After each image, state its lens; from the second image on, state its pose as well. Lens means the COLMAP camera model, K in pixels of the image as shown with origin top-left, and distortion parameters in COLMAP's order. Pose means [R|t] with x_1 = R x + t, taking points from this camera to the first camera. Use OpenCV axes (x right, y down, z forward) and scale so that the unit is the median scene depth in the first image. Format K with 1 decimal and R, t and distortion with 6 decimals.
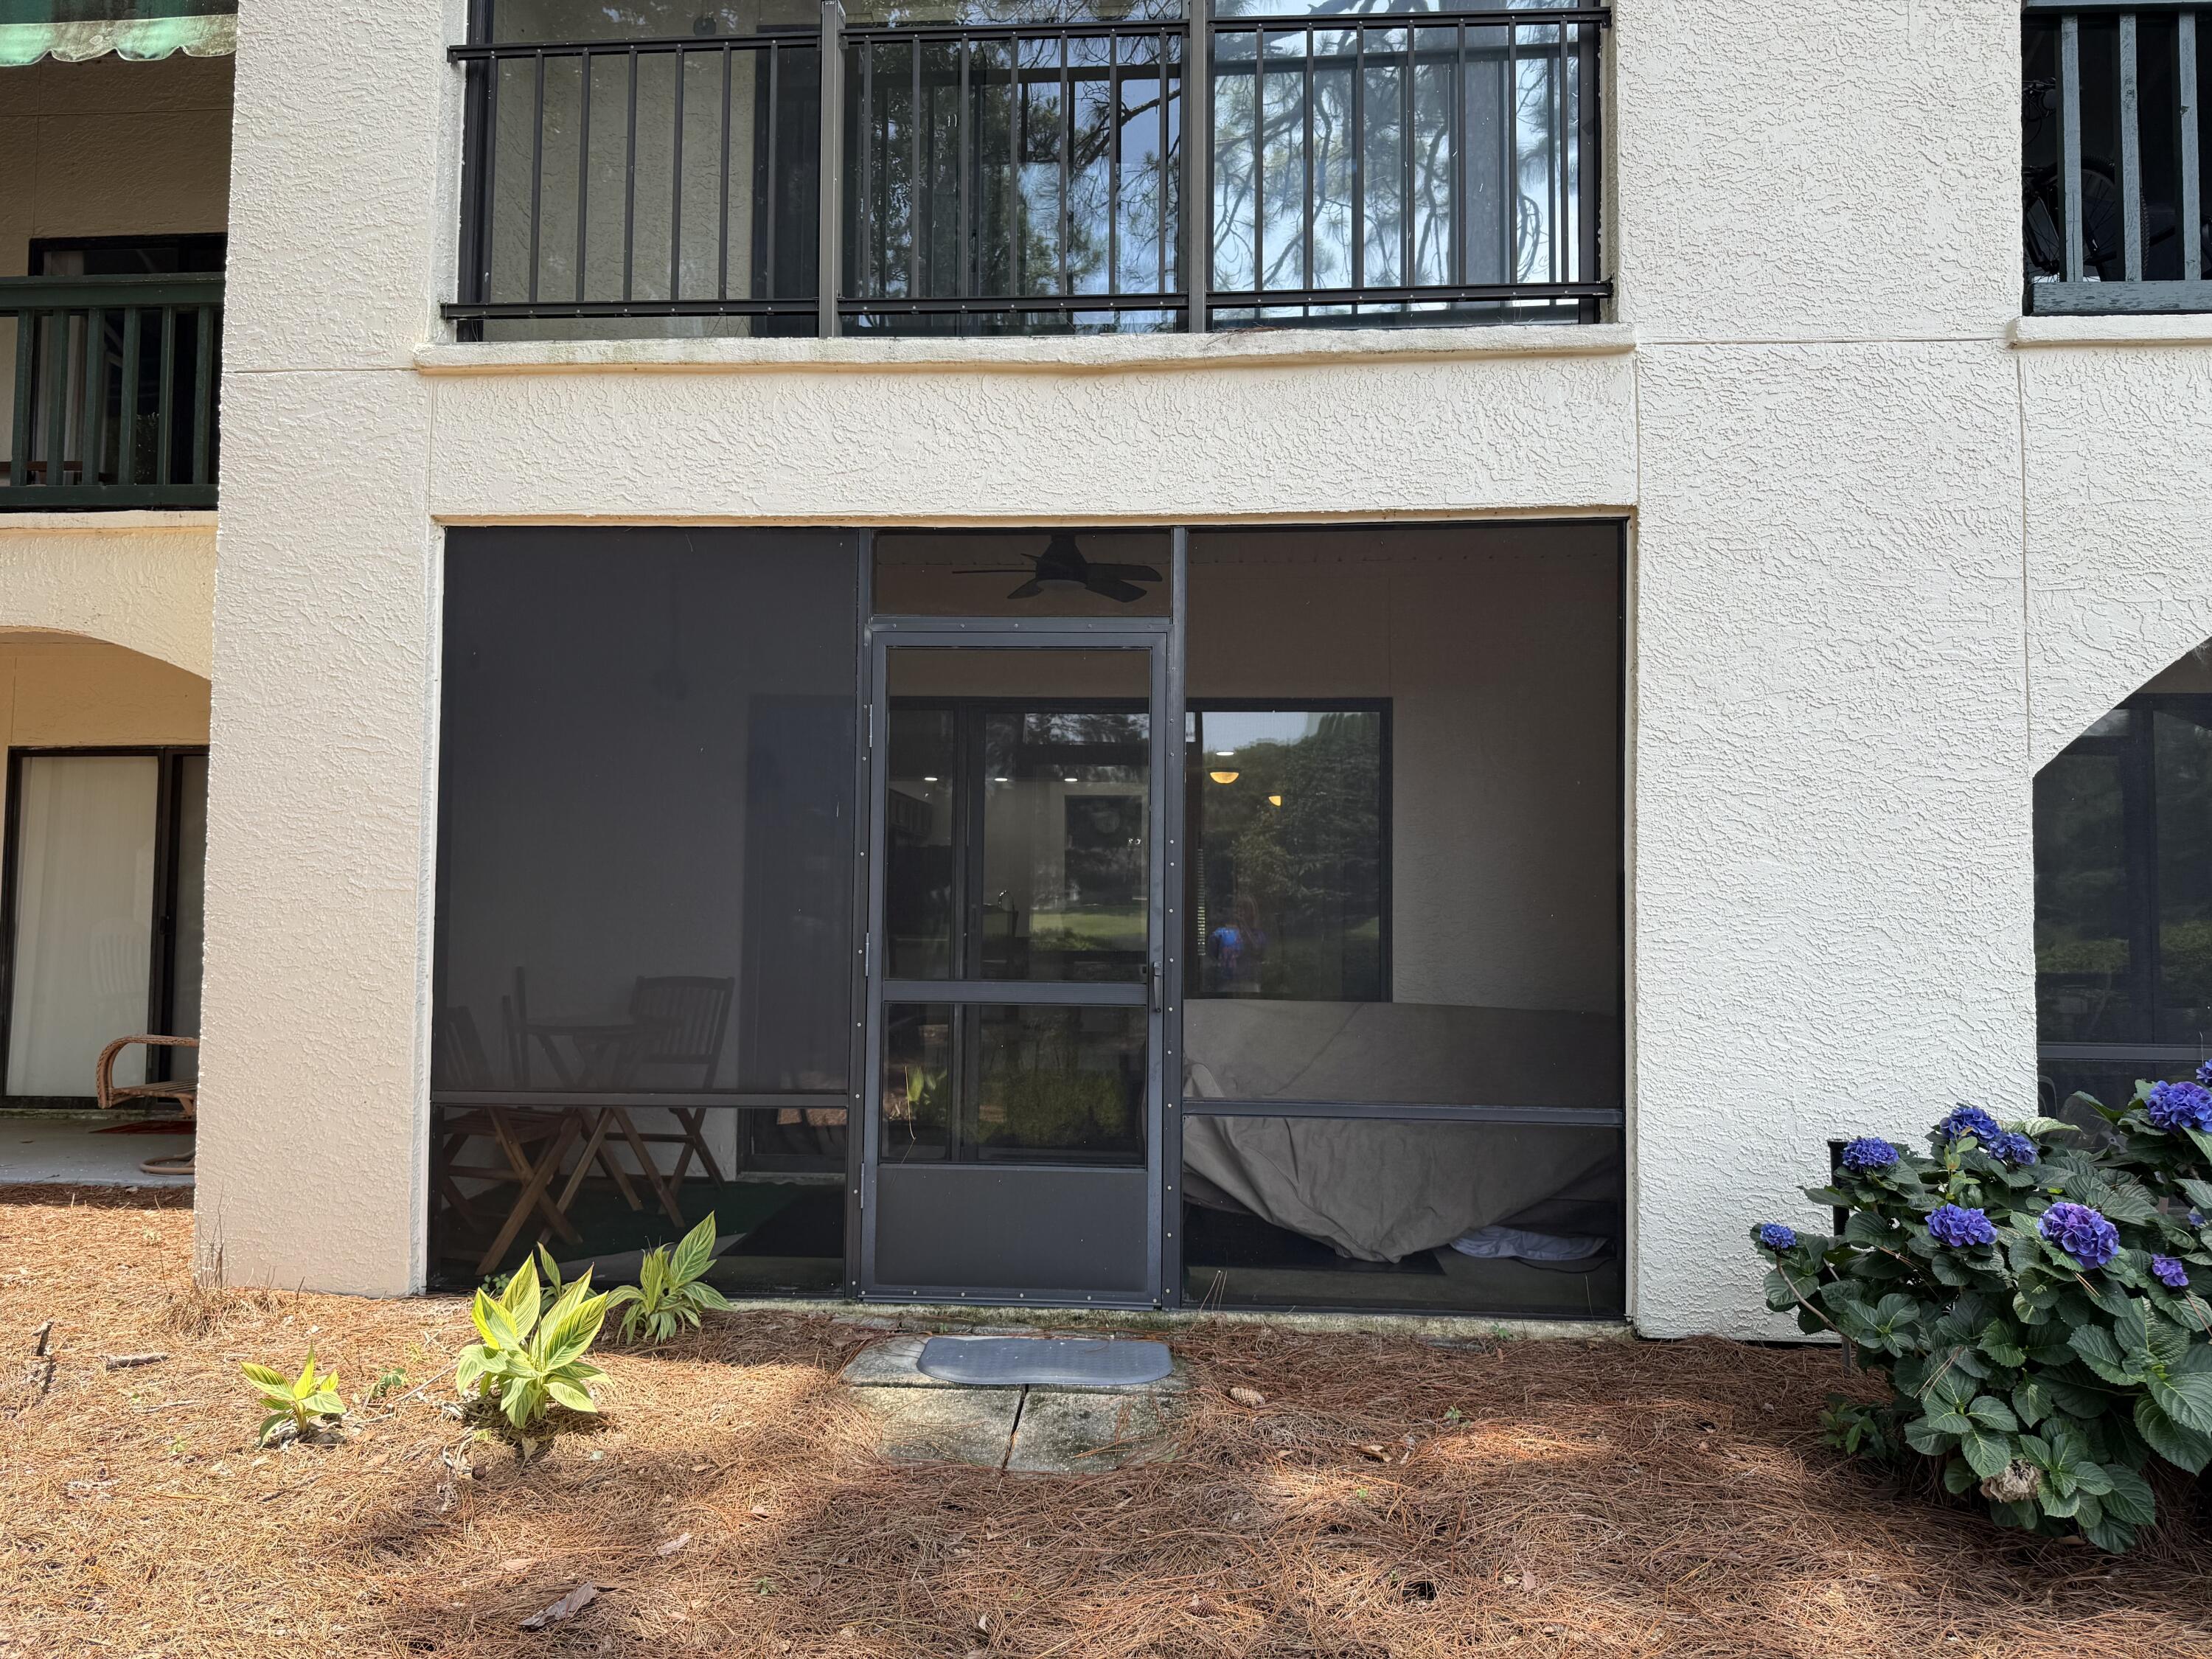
lens RADIAL K [[1554.4, 0, 1113.2], [0, 1554.4, 833.0], [0, 0, 1]] dist [0.042828, -0.053043]
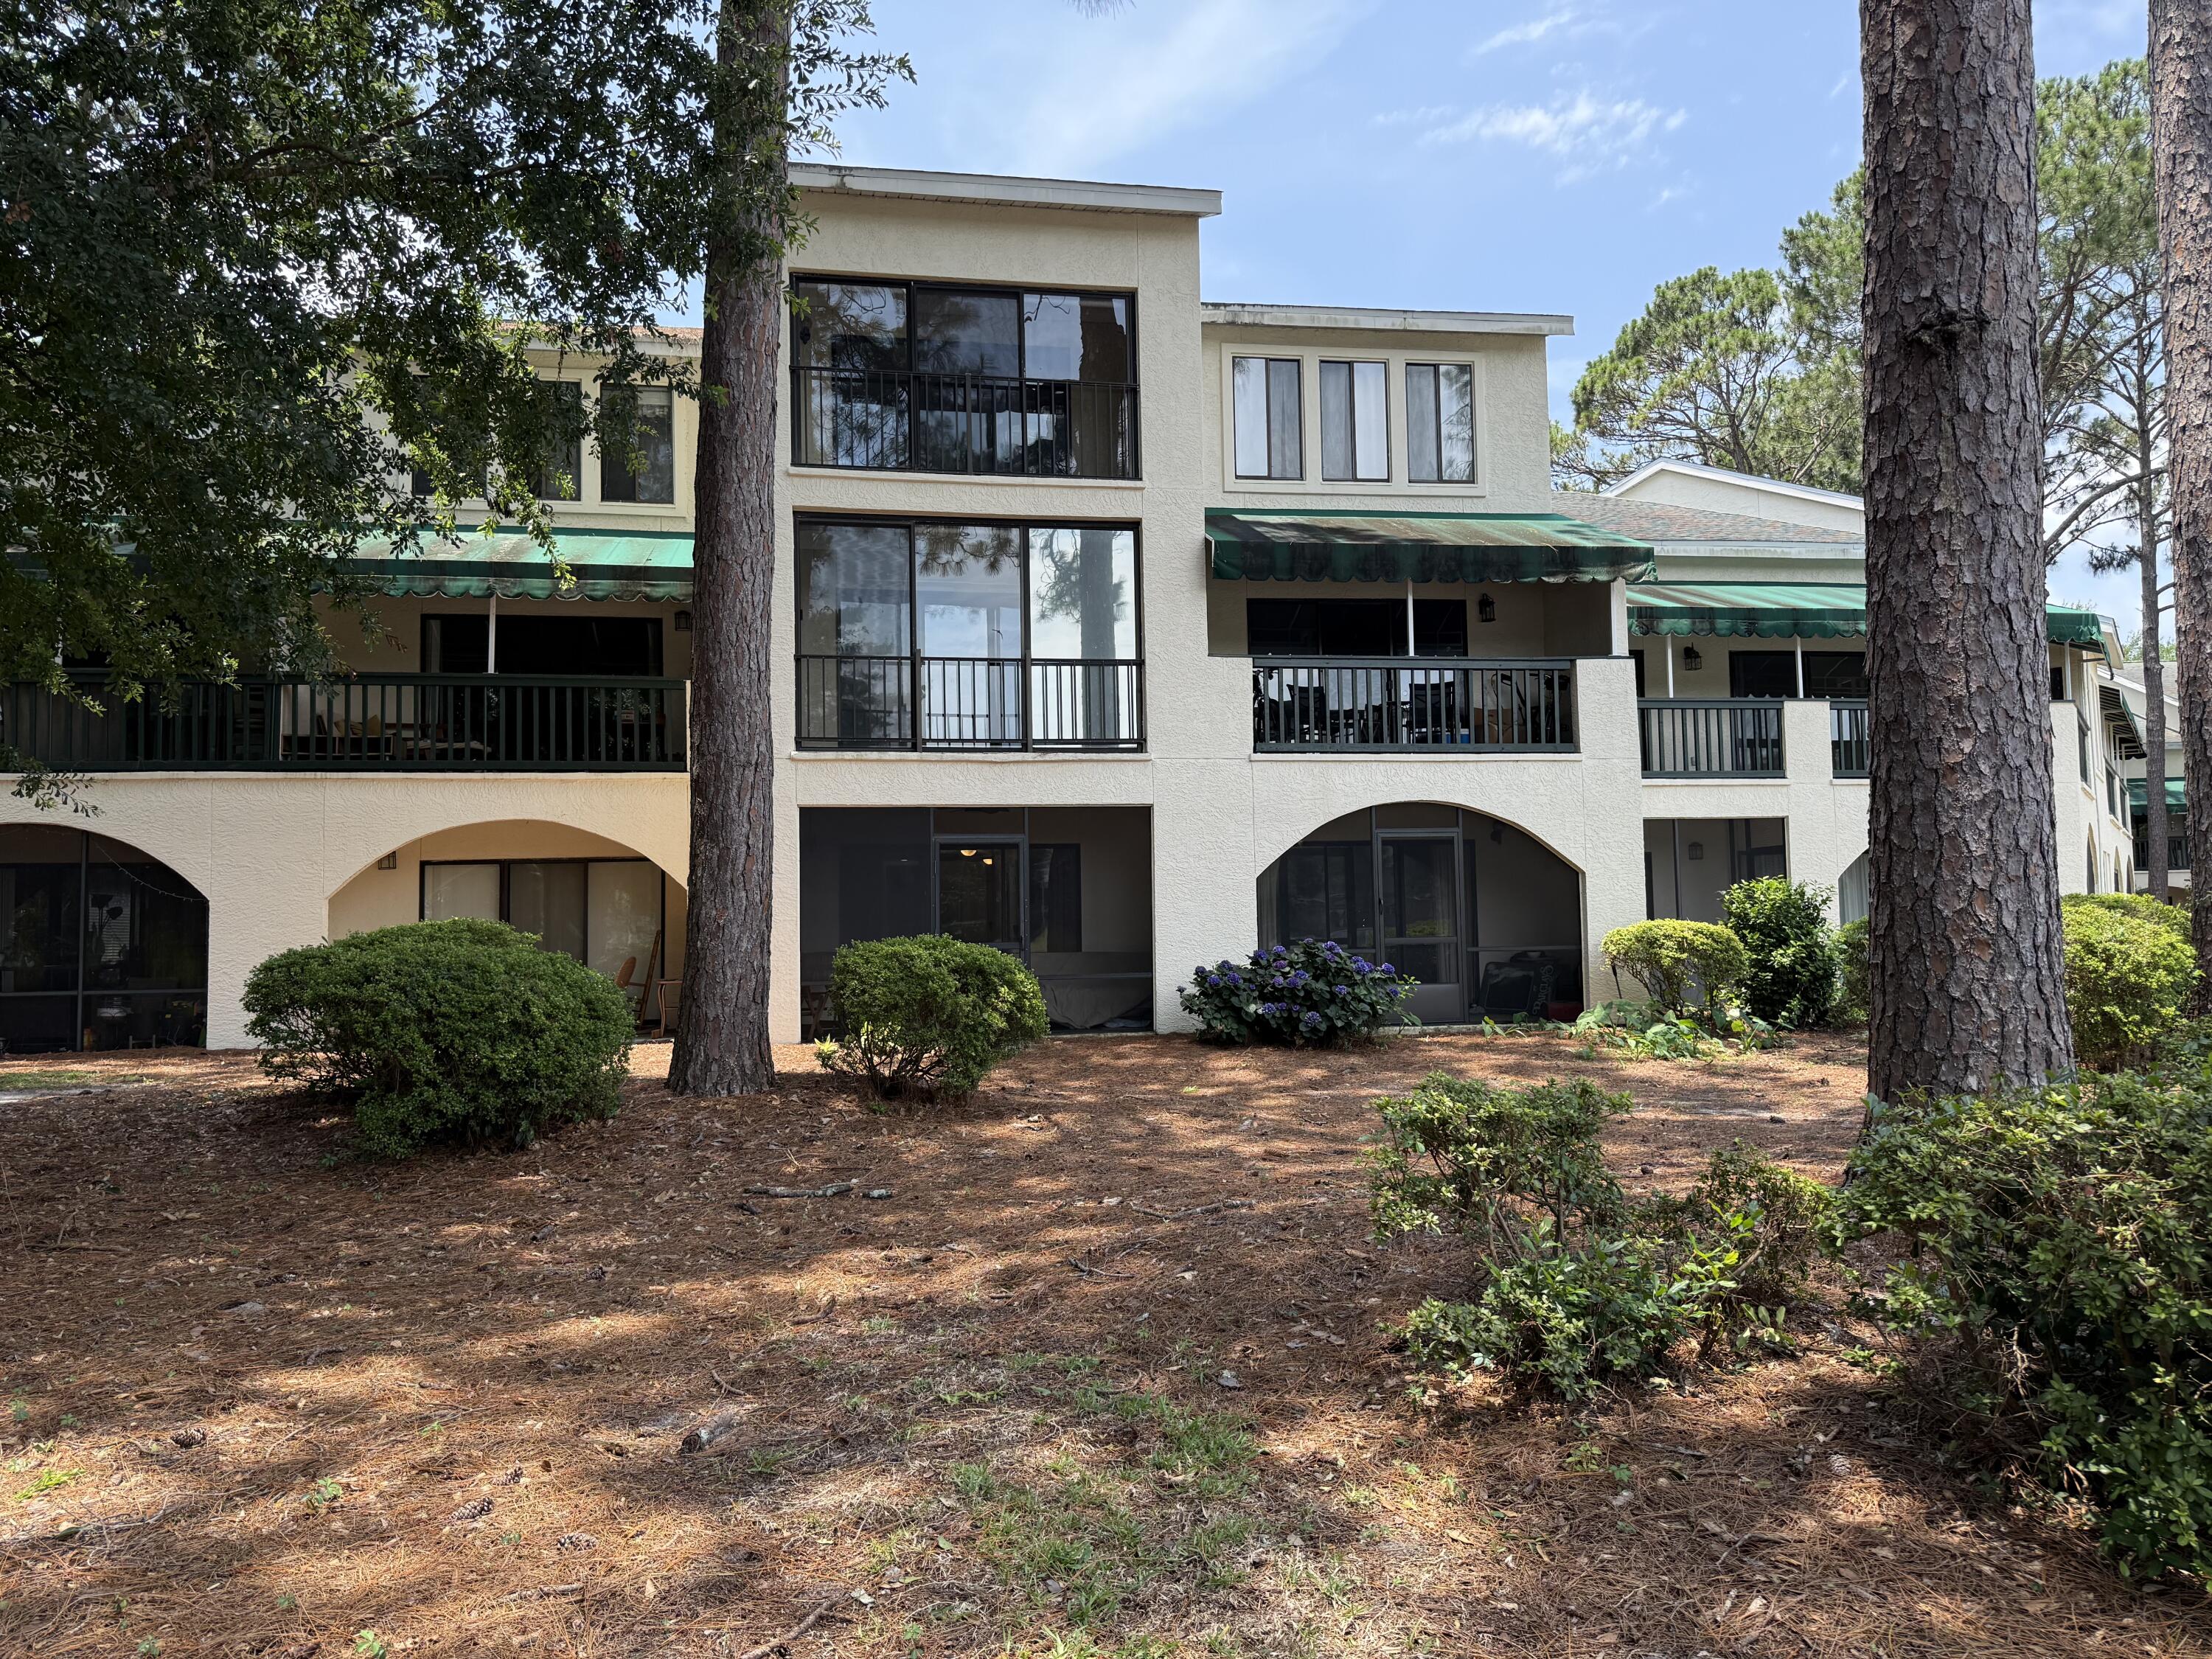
lens RADIAL K [[1554.4, 0, 1102.0], [0, 1554.4, 842.5], [0, 0, 1]] dist [0.042828, -0.053043]
pose [[0.973591, -0.009927, 0.228085, -0.583546], [0.013612, 0.999801, -0.014590, -0.067533], [-0.227895, 0.017310, 0.973532, -2.403337]]
